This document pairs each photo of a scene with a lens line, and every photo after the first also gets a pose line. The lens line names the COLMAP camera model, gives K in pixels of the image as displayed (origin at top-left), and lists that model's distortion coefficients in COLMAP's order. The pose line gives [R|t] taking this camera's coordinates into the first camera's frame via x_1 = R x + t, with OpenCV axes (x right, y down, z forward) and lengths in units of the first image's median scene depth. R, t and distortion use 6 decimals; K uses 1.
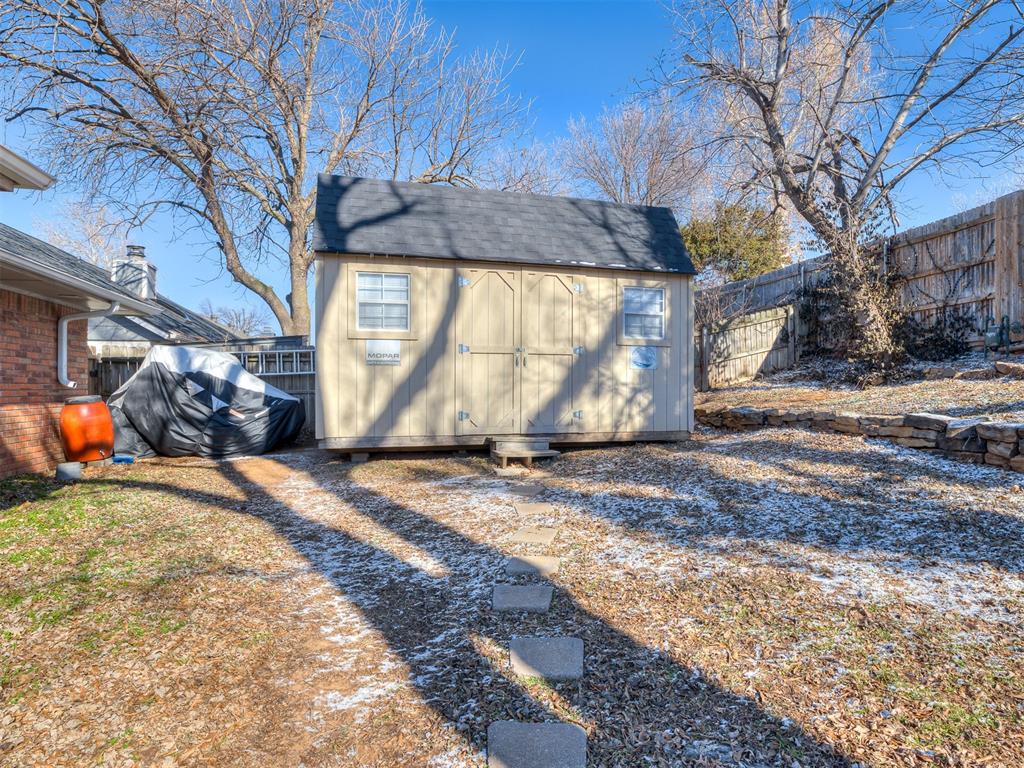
lens RADIAL K [[494.0, 0, 515.6], [0, 494.0, 379.4], [0, 0, 1]] dist [-0.000686, 0.000528]
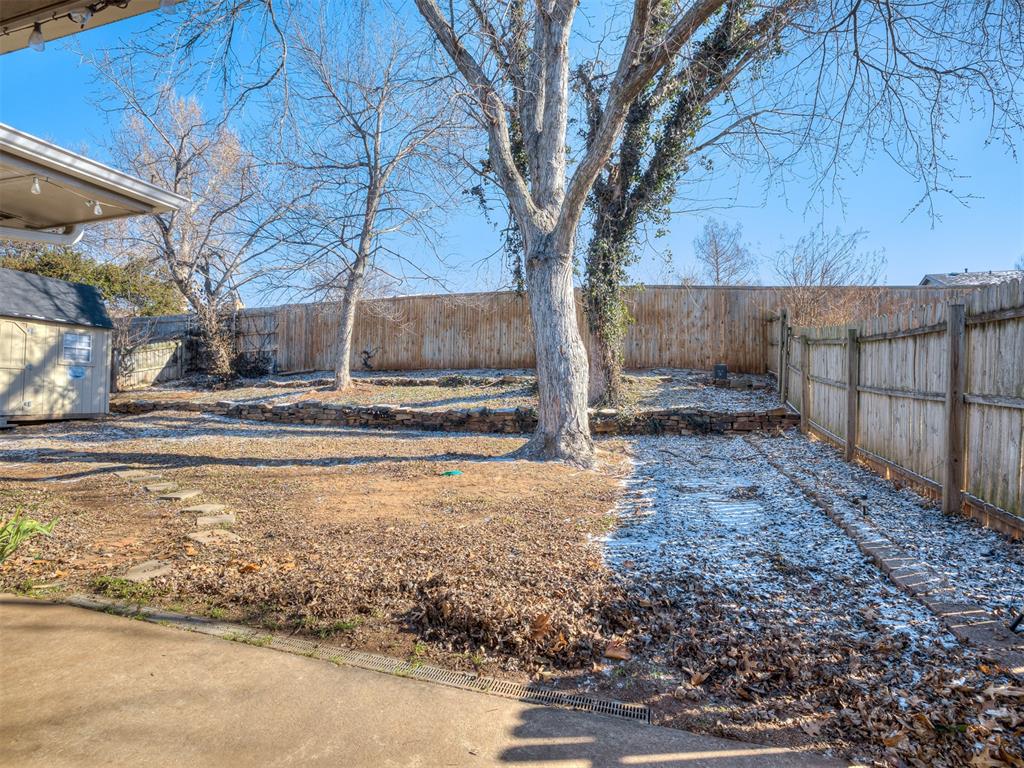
lens RADIAL K [[473.7, 0, 519.0], [0, 473.7, 381.6], [0, 0, 1]] dist [0.000723, 0.000390]
pose [[0.471200, 0.028833, 0.881555, -0.371672], [-0.022164, 0.999537, -0.020844, -0.006492], [-0.881748, -0.009717, 0.471621, -0.927135]]
